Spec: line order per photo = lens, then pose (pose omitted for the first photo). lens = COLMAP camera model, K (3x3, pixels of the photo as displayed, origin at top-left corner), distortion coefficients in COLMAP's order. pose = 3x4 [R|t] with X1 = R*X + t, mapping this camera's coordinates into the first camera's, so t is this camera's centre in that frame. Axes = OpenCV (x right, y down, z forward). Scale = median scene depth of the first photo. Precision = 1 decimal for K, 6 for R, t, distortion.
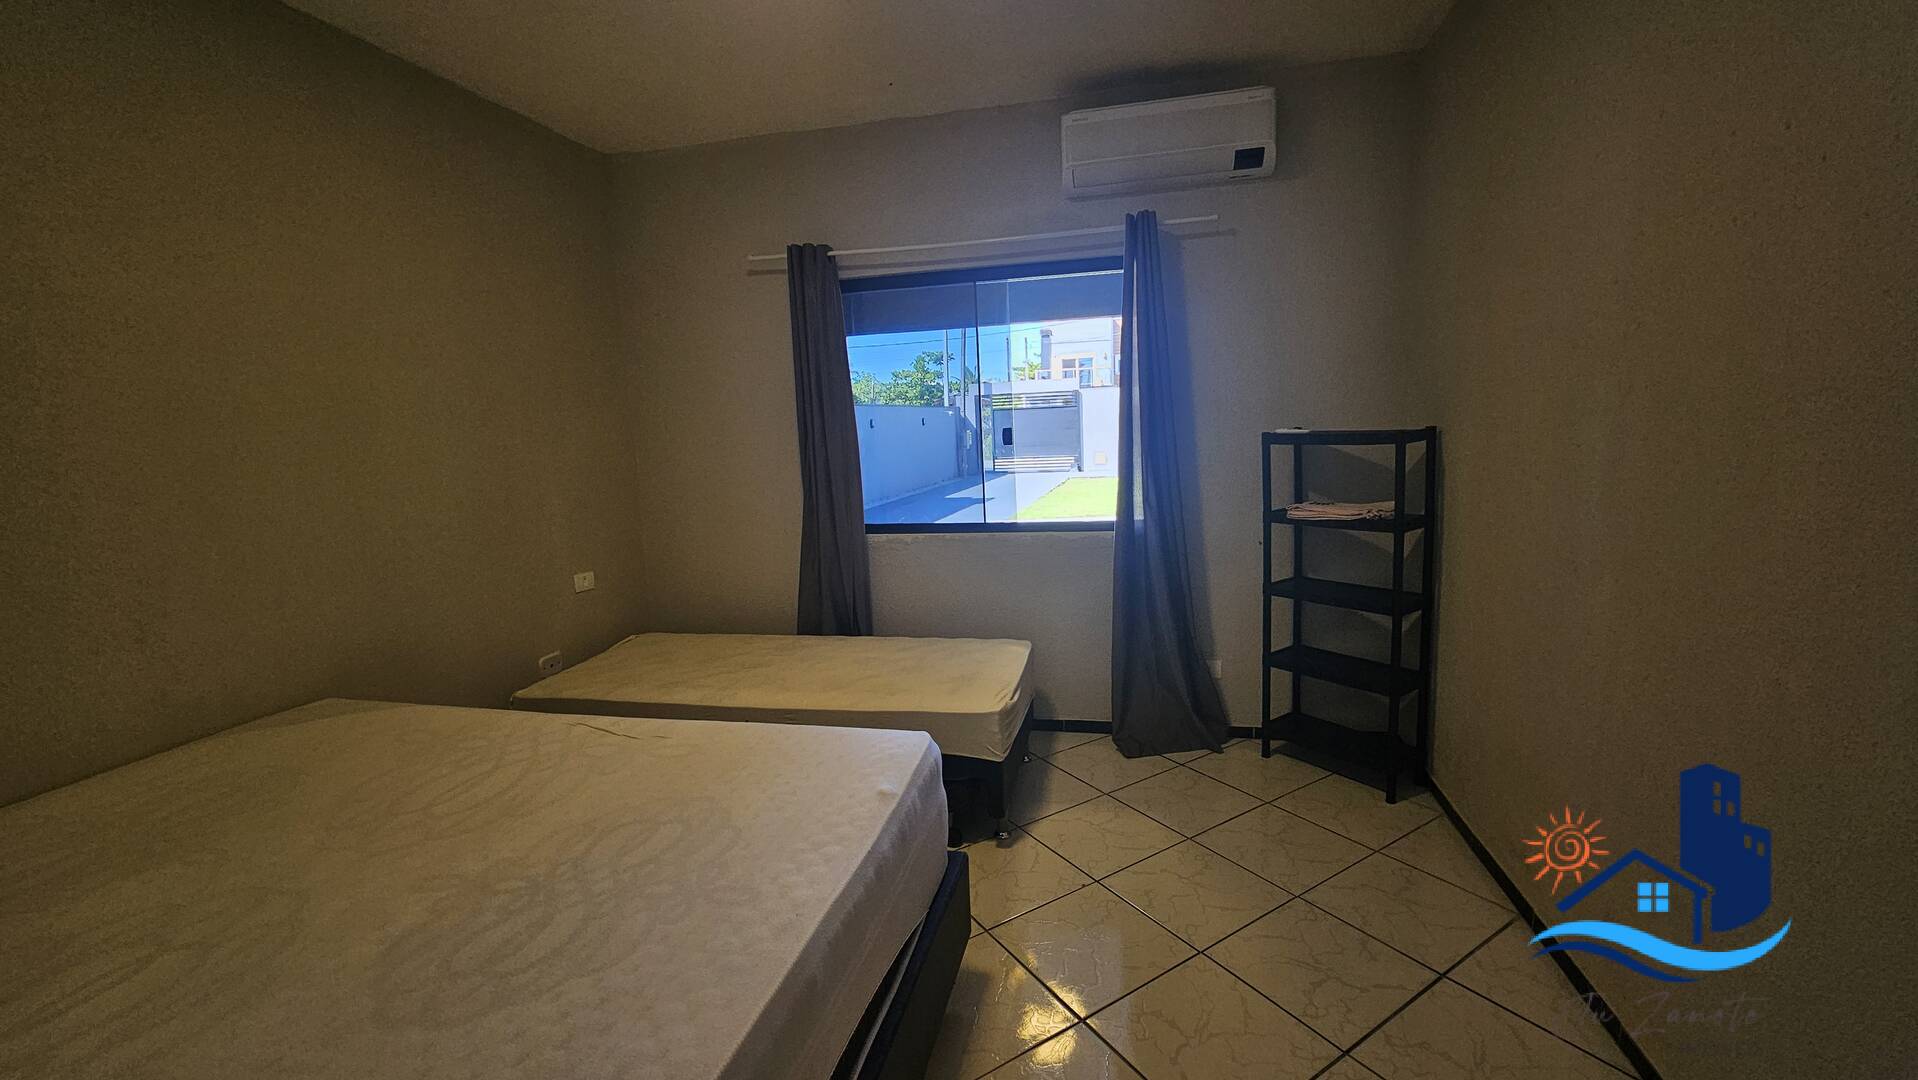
lens RADIAL K [[787.2, 0, 967.4], [0, 787.2, 535.3], [0, 0, 1]] dist [-0.002095, 0.000008]
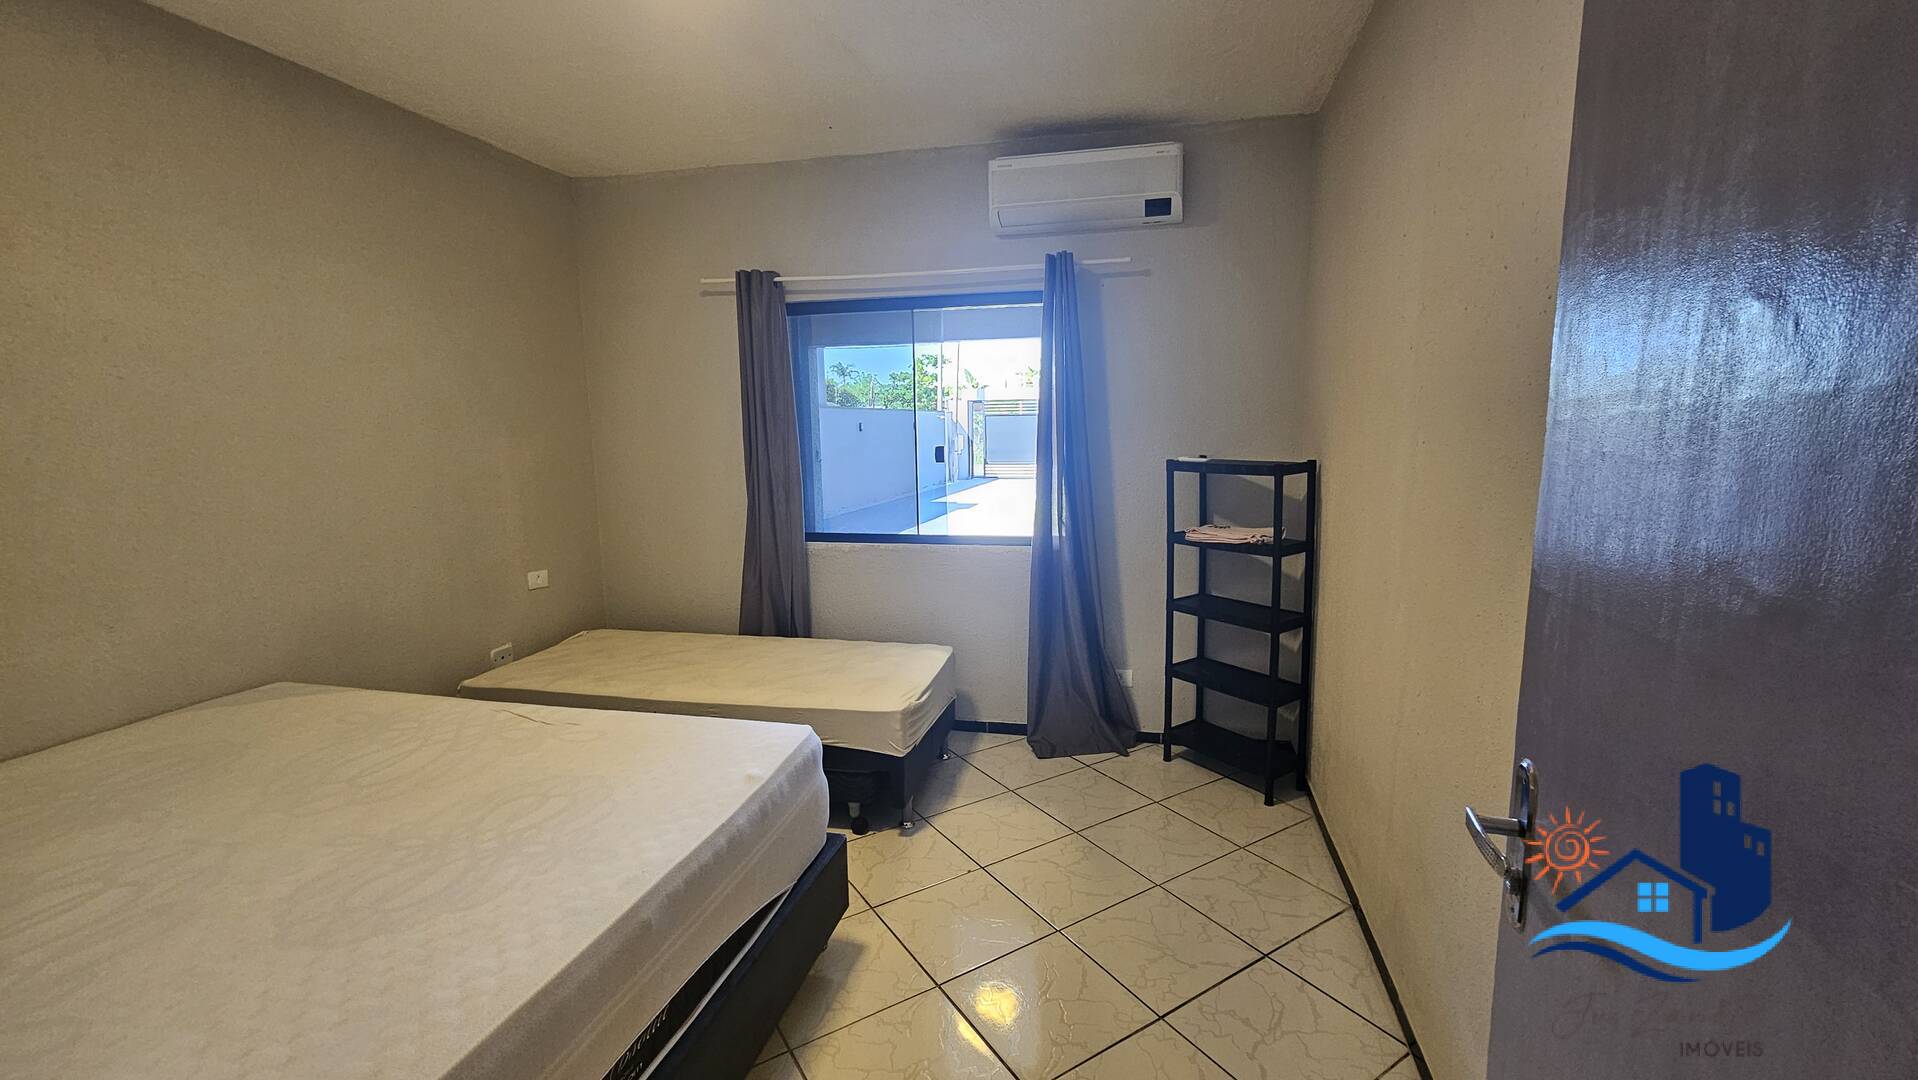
lens RADIAL K [[787.2, 0, 967.4], [0, 787.2, 535.3], [0, 0, 1]] dist [-0.002095, 0.000008]
pose [[0.999567, 0.028565, 0.007007, 0.095986], [-0.028536, 0.999584, -0.004248, -0.014212], [-0.007125, 0.004047, 0.999966, -0.076526]]
